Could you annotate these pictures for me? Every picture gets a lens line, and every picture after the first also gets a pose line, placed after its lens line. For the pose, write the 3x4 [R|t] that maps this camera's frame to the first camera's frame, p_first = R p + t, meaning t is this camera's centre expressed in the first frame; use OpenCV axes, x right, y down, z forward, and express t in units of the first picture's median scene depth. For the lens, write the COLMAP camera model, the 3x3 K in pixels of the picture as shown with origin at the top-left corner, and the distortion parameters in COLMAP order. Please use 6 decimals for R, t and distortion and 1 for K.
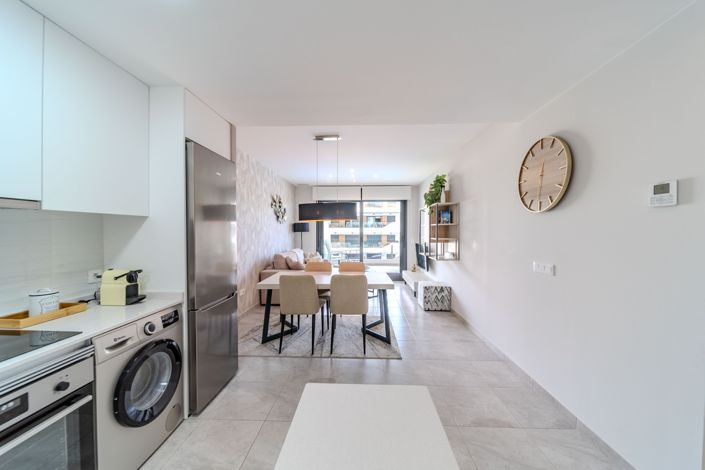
lens RADIAL K [[252.2, 0, 352.0], [0, 252.2, 235.1], [0, 0, 1]] dist [-0.003183, -0.001407]
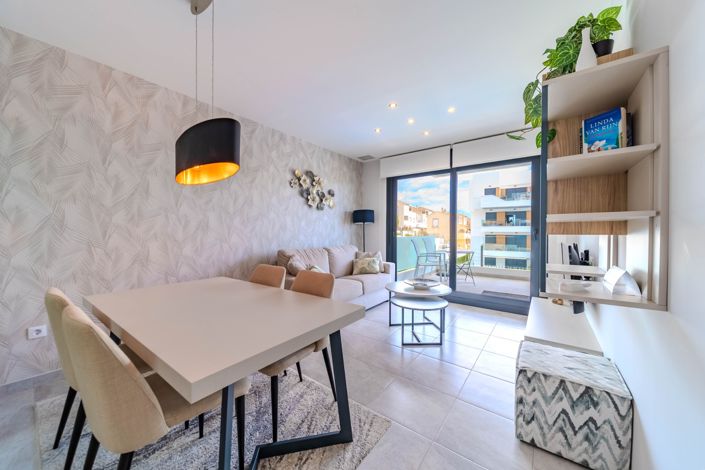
lens RADIAL K [[252.2, 0, 350.5], [0, 252.2, 233.1], [0, 0, 1]] dist [-0.003183, -0.001407]
pose [[0.820815, 0.006880, -0.571153, 0.317604], [-0.012187, 0.999911, -0.005470, 0.036946], [0.571065, 0.011450, 0.820825, 0.654708]]
